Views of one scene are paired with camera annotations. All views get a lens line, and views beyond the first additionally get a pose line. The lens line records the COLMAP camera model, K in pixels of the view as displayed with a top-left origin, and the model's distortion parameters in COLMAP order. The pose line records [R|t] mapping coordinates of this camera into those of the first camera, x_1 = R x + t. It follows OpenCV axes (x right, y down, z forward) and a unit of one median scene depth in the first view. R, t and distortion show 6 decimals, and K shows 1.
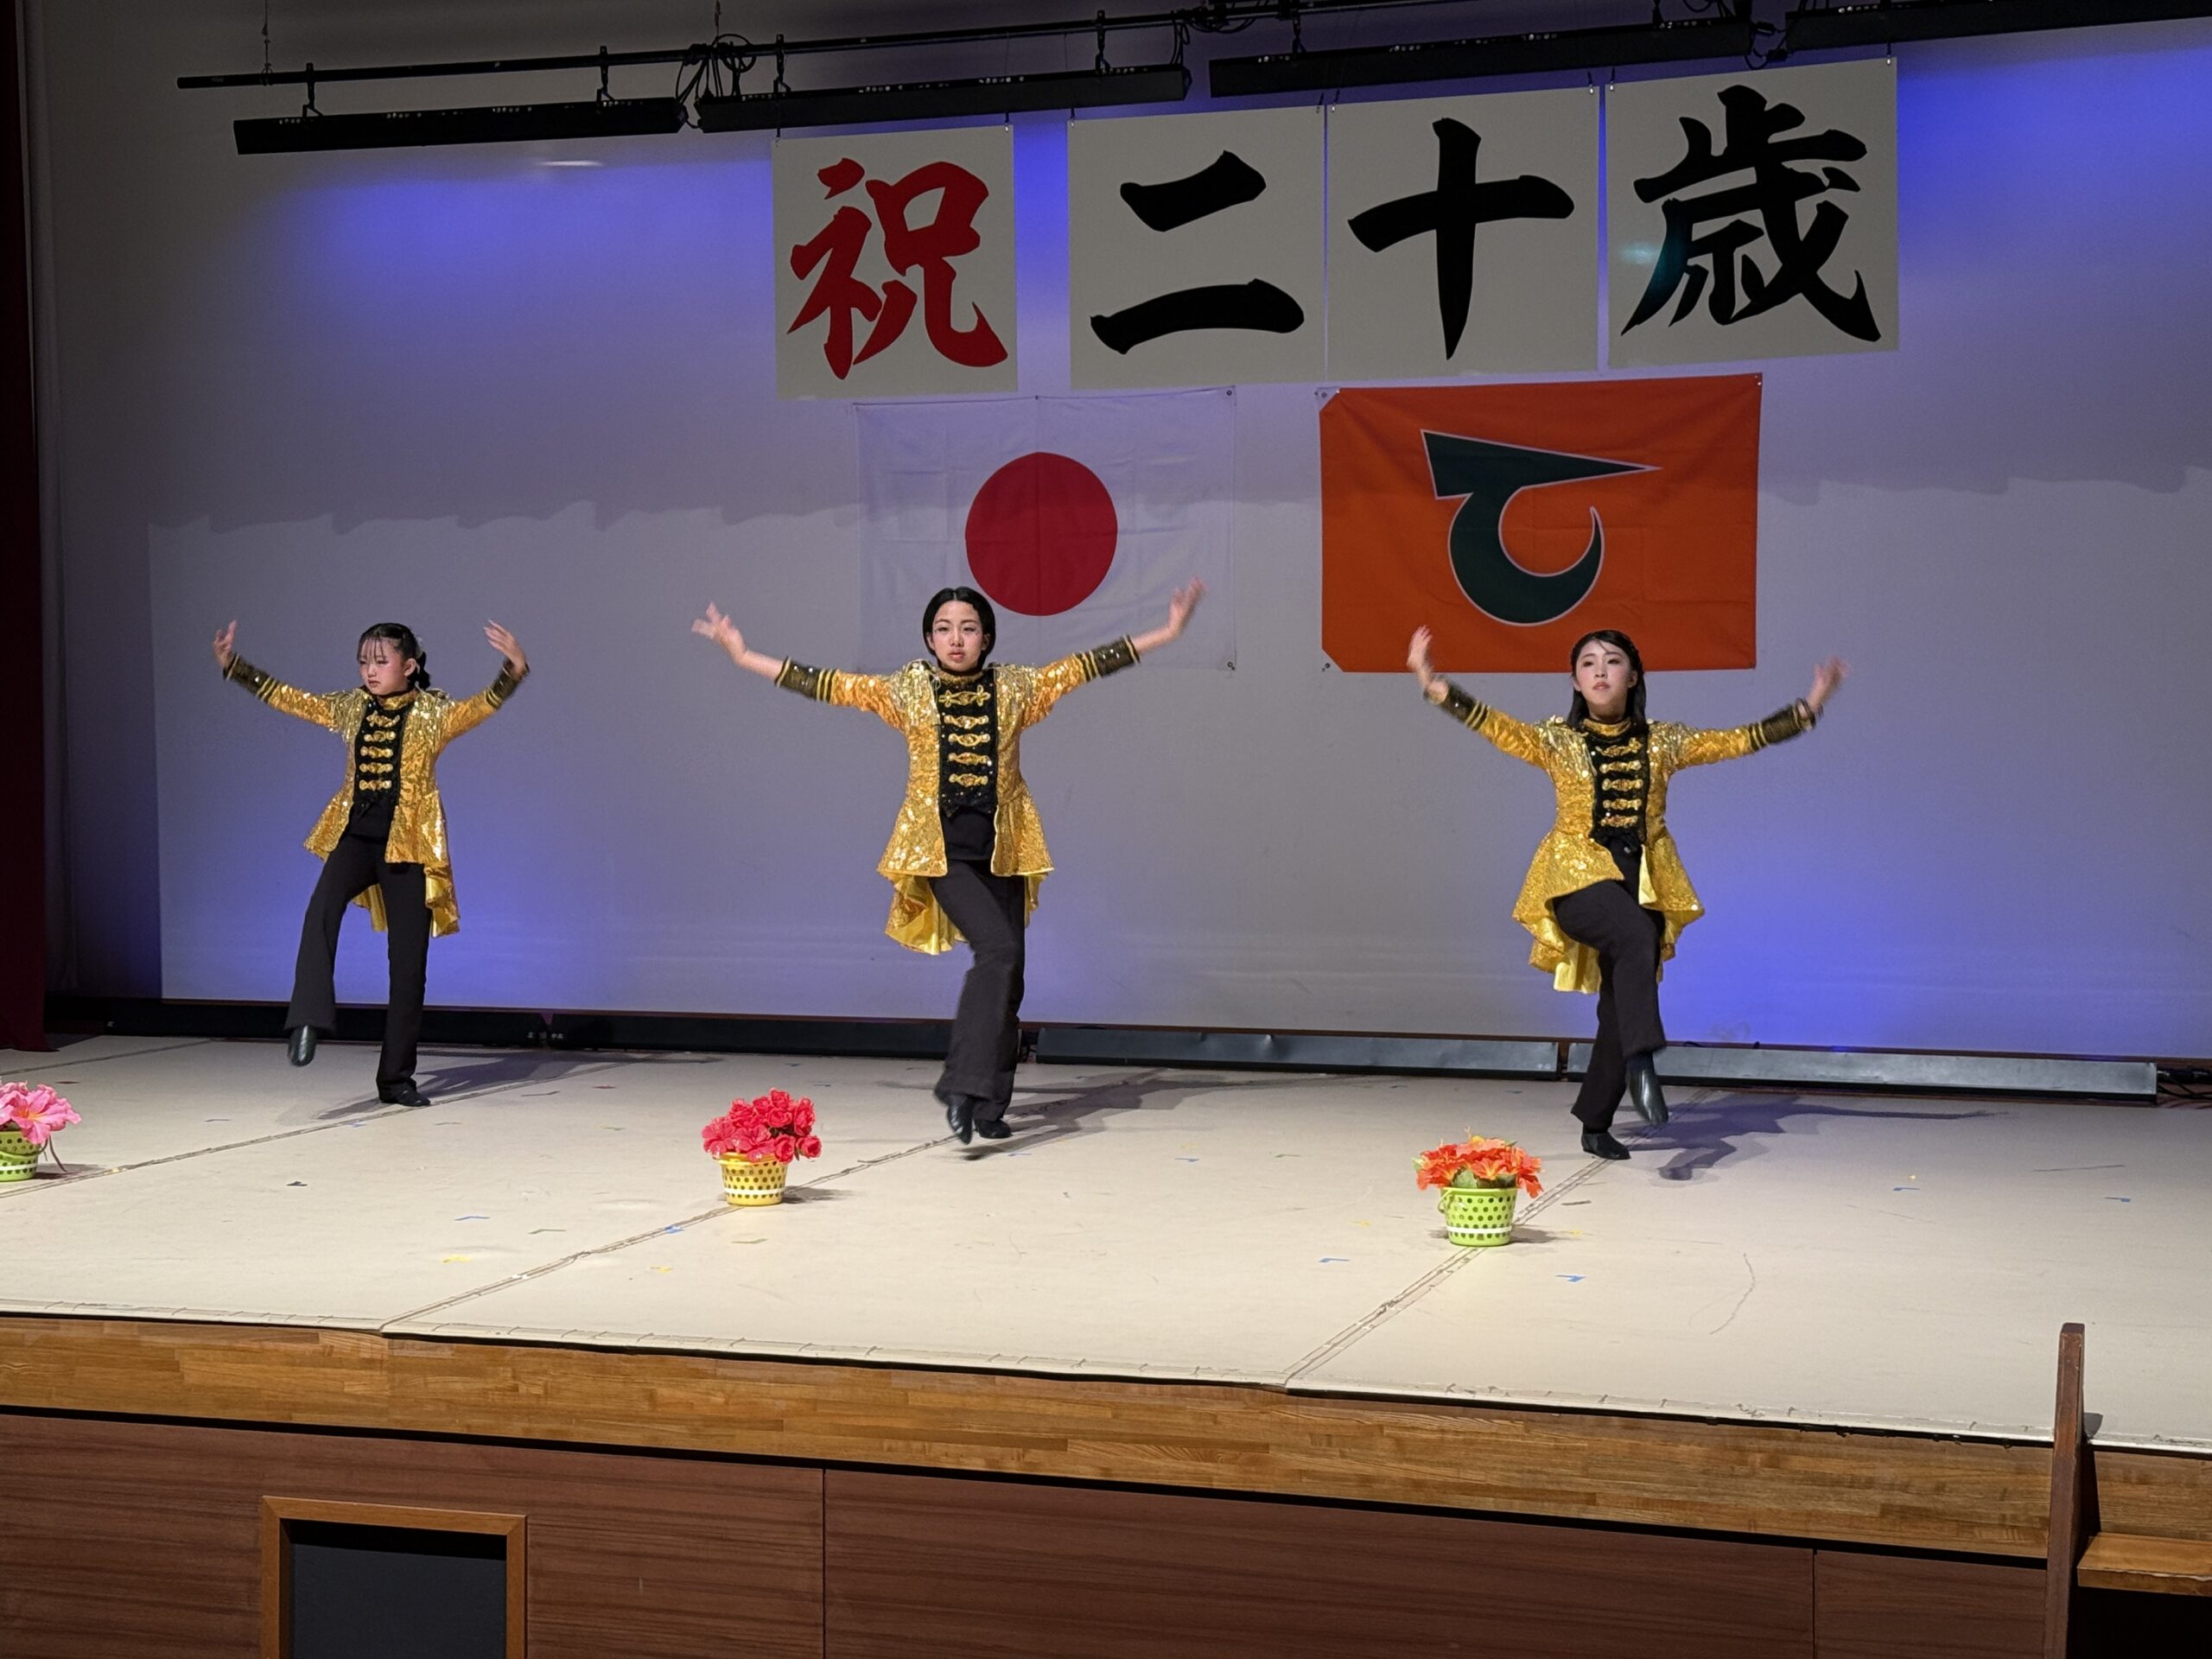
lens RADIAL K [[3433.7, 0, 1106.0], [0, 3433.7, 829.5], [0, 0, 1]] dist [0.166589, 0.176913]
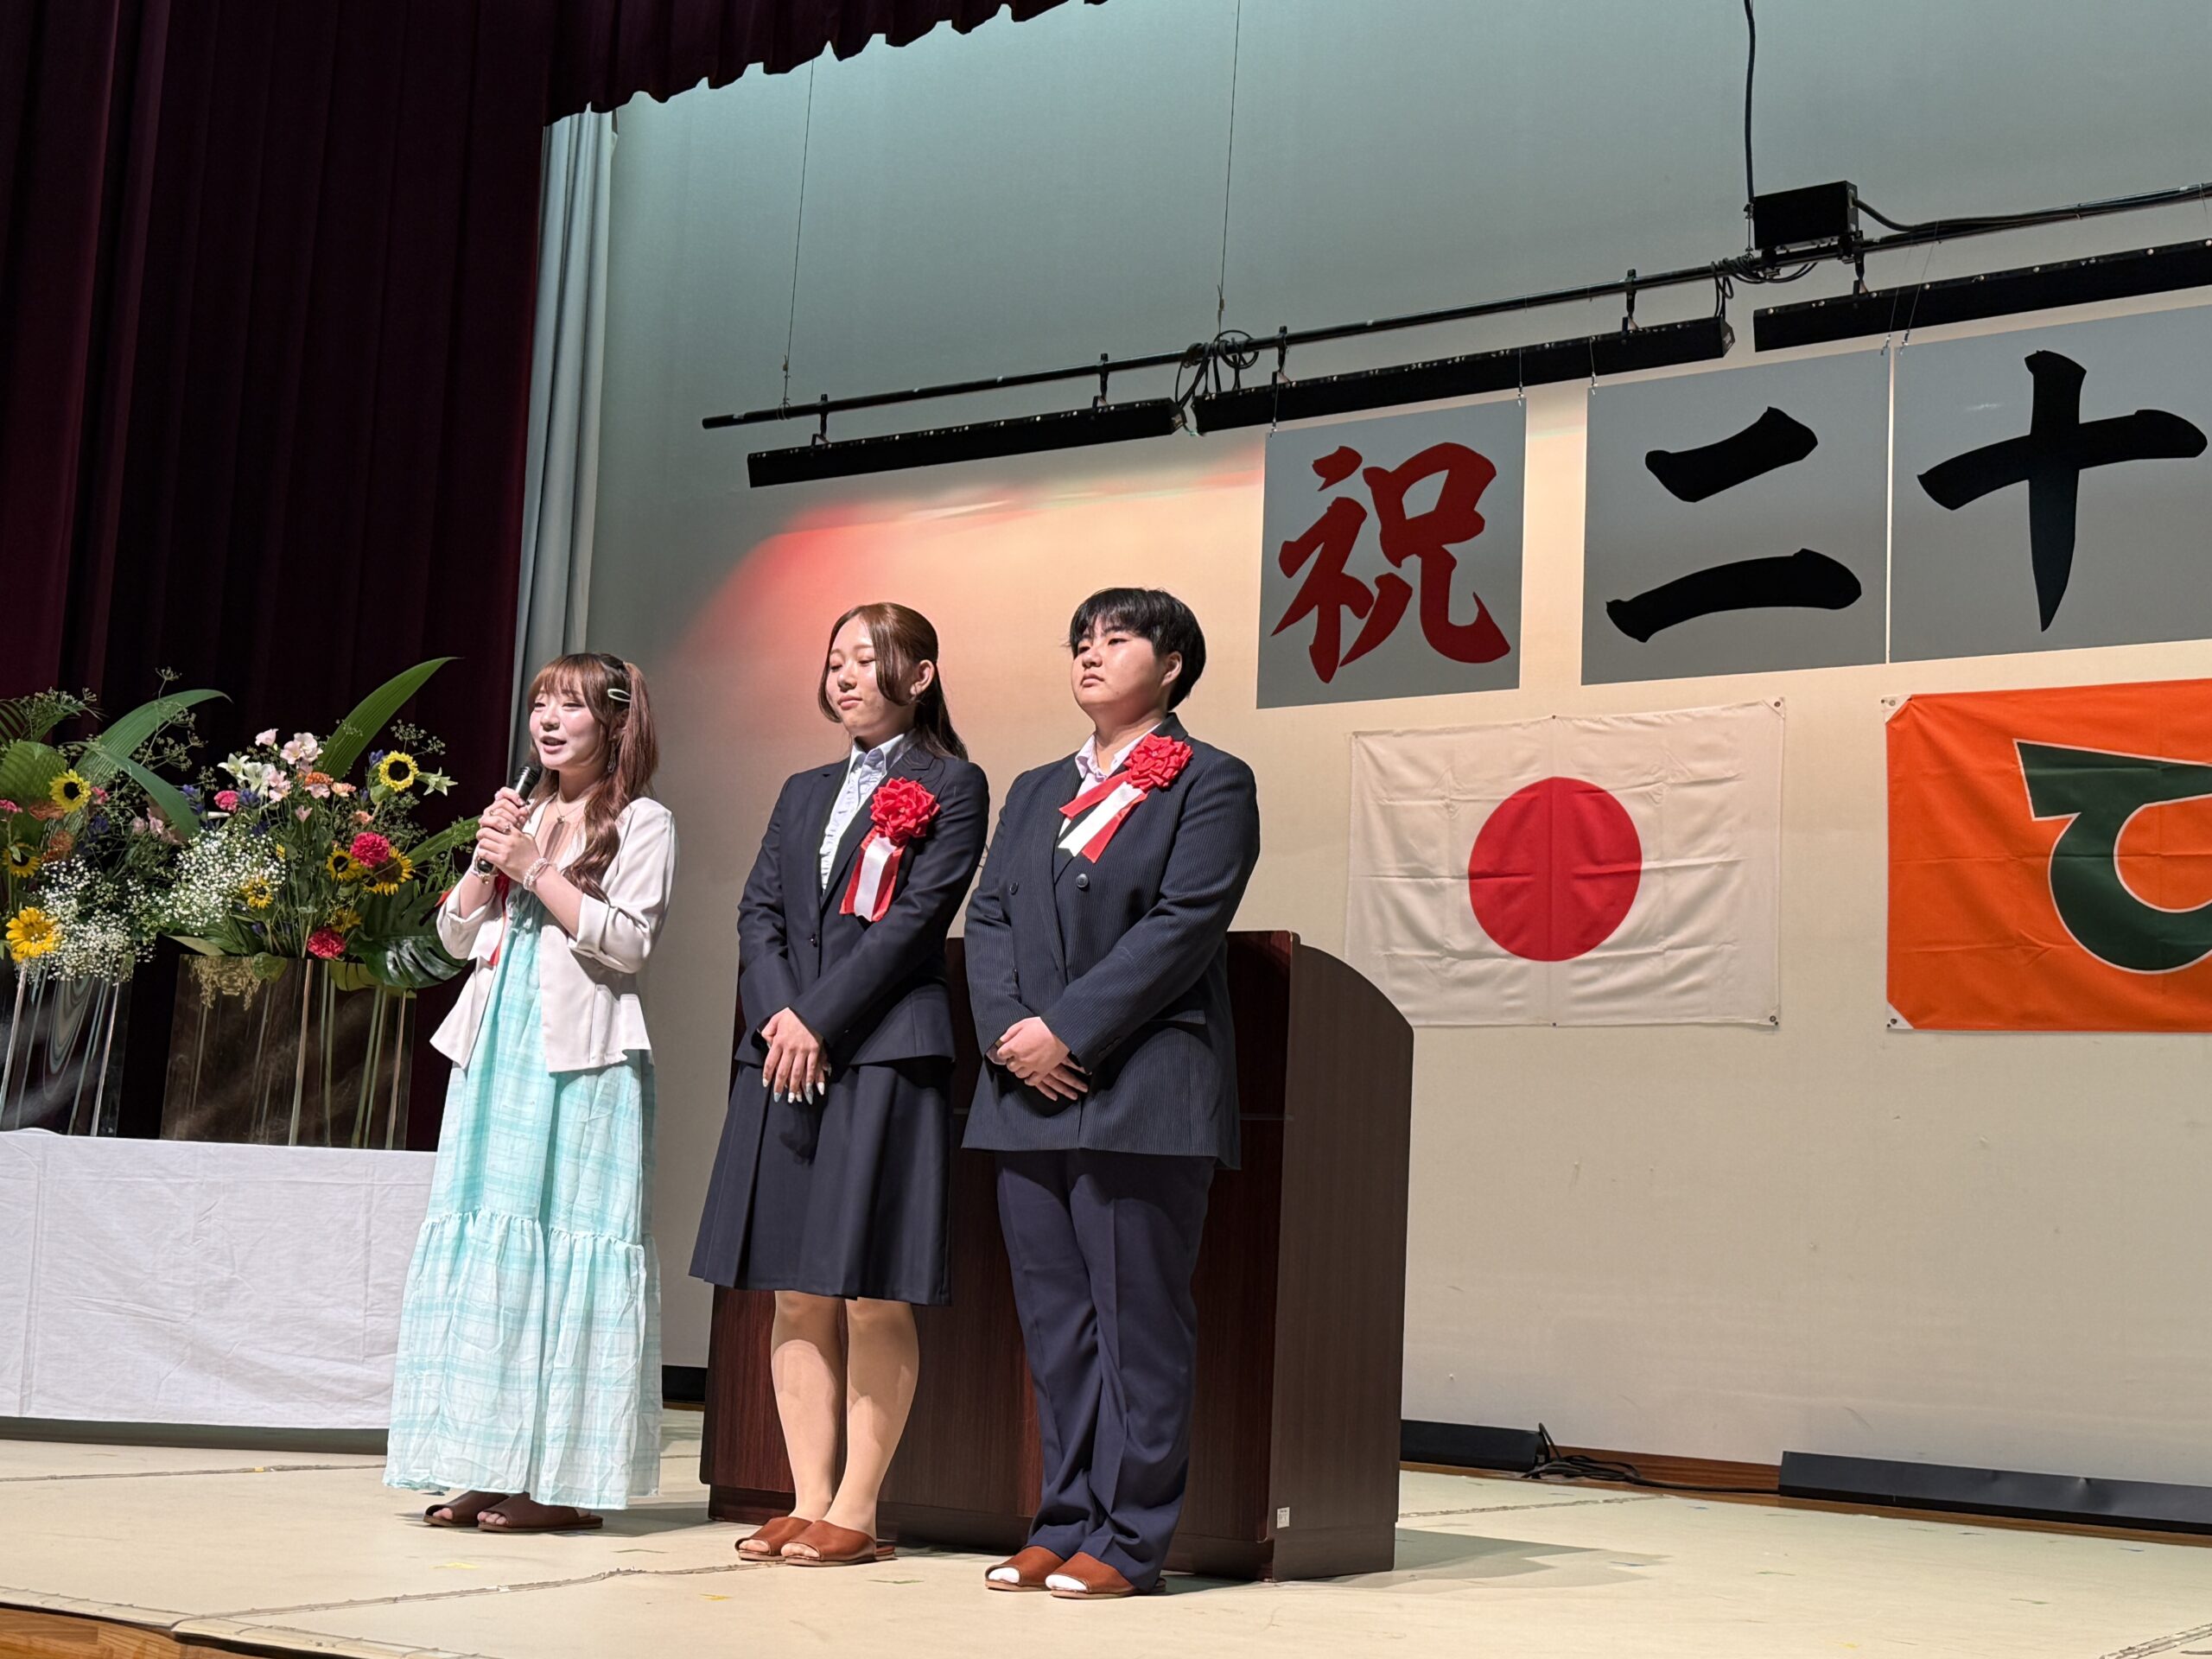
lens RADIAL K [[2884.3, 0, 1106.0], [0, 2884.3, 829.5], [0, 0, 1]] dist [0.153937, -0.228527]
pose [[0.971672, 0.017769, -0.235663, 0.049123], [-0.064074, 0.979628, -0.190325, 0.057545], [0.227480, 0.200033, 0.953016, 0.310012]]
